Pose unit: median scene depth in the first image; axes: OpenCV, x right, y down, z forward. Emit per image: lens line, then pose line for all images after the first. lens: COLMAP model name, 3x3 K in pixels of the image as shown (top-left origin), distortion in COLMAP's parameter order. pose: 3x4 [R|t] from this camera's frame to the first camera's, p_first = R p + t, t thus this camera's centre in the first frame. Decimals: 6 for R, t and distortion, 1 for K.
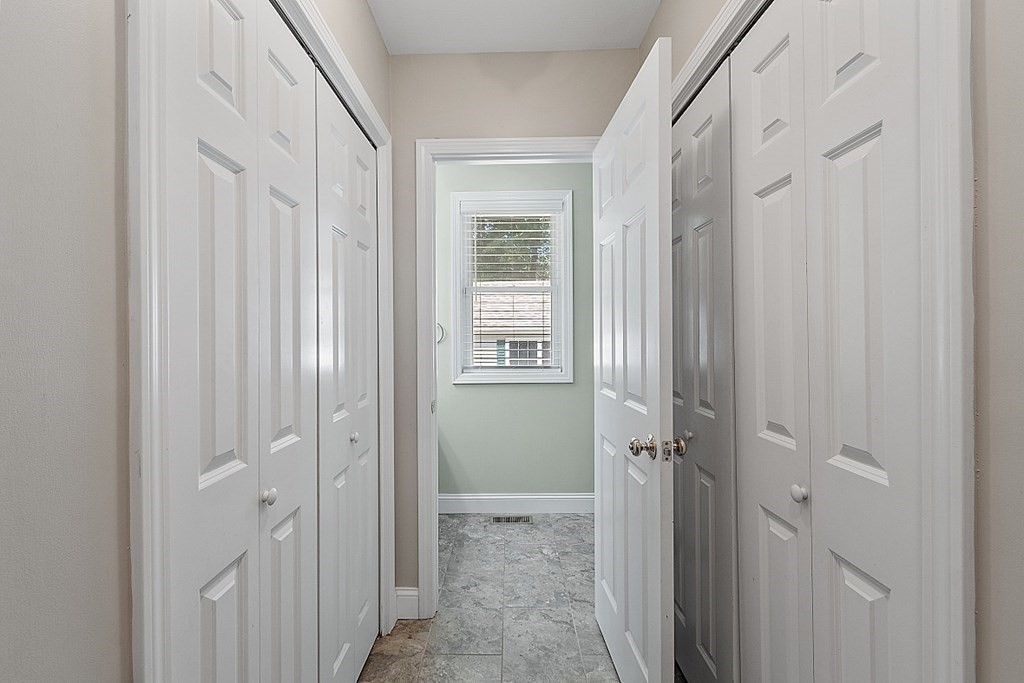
lens RADIAL K [[545.3, 0, 512.0], [0, 545.3, 341.5], [0, 0, 1]] dist [0.000050, 0.000094]
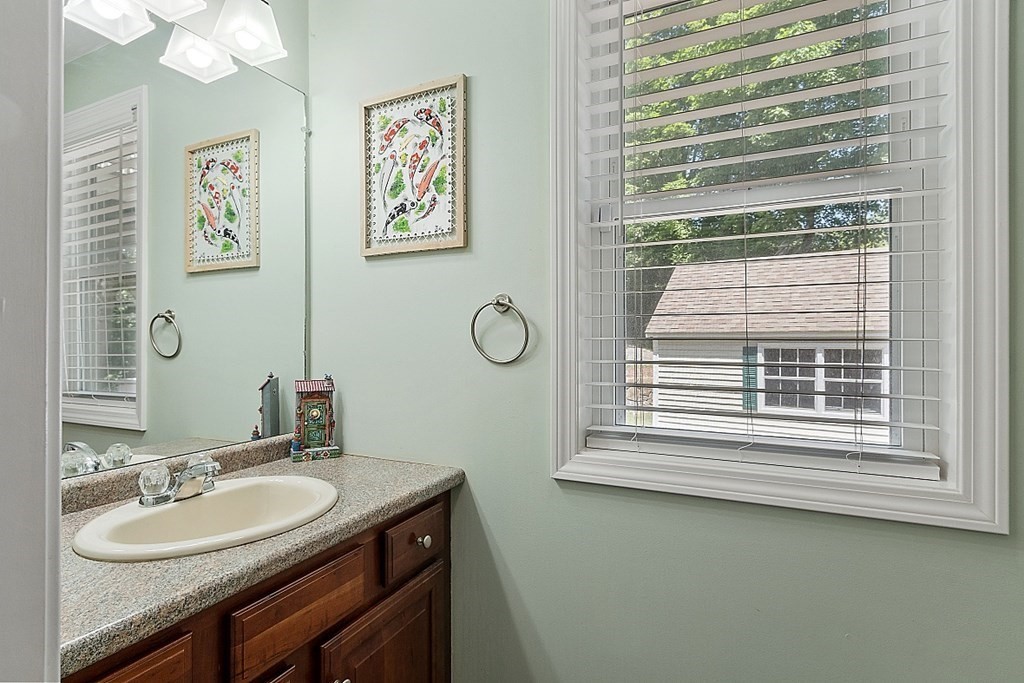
lens RADIAL K [[545.3, 0, 512.0], [0, 545.3, 341.5], [0, 0, 1]] dist [0.000050, 0.000094]
pose [[0.899179, 0.005704, -0.437543, 0.010035], [-0.008471, 0.999955, -0.004372, -0.004513], [0.437498, 0.007638, 0.899187, 0.360857]]
